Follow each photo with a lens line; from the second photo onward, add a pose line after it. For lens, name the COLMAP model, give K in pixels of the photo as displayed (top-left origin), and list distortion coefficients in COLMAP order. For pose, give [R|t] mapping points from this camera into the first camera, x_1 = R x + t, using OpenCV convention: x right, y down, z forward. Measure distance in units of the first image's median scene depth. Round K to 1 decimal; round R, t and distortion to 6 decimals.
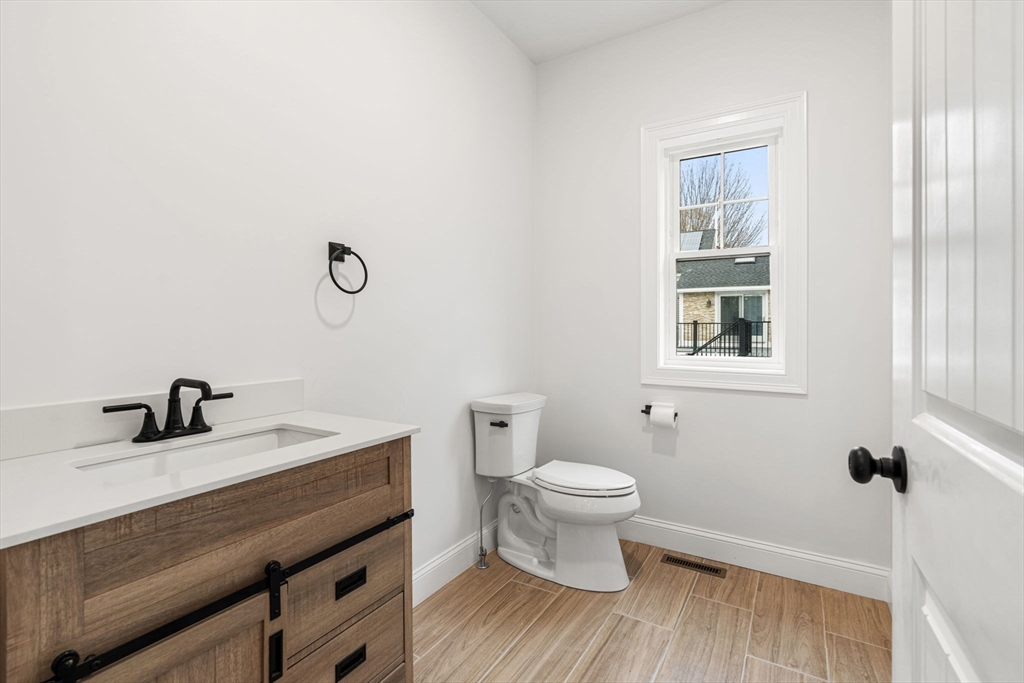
lens RADIAL K [[466.4, 0, 509.8], [0, 466.4, 340.0], [0, 0, 1]] dist [-0.000644, 0.000229]
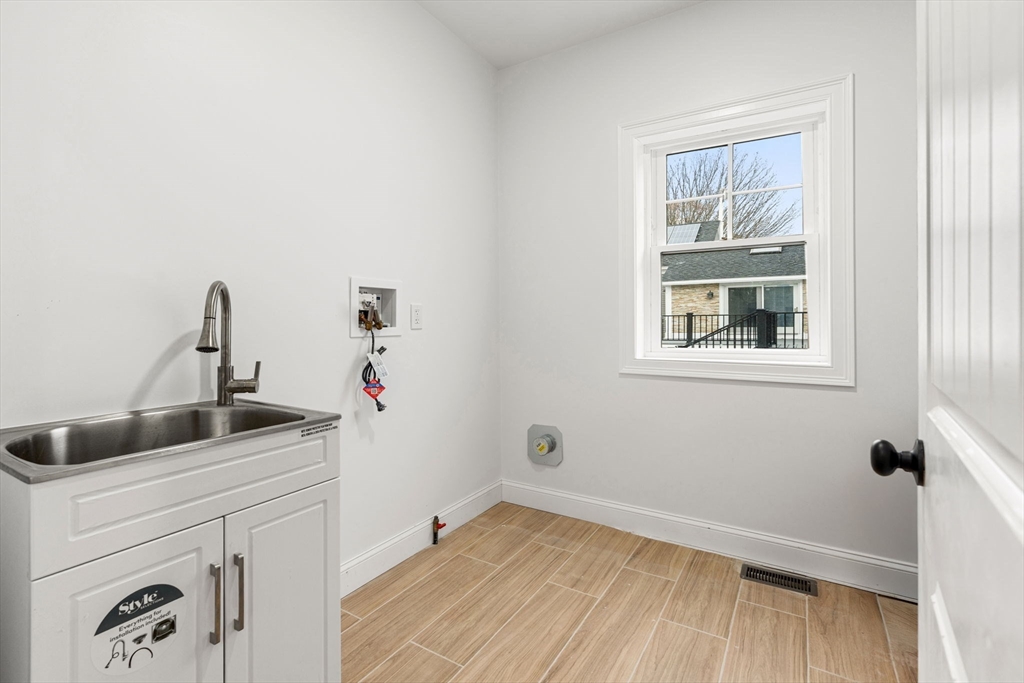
lens RADIAL K [[466.4, 0, 526.5], [0, 466.4, 321.6], [0, 0, 1]] dist [-0.000644, 0.000229]
pose [[0.994433, 0.012227, 0.104664, -0.084188], [-0.009883, 0.999689, -0.022887, 0.005754], [-0.104911, 0.021726, 0.994244, 0.069321]]
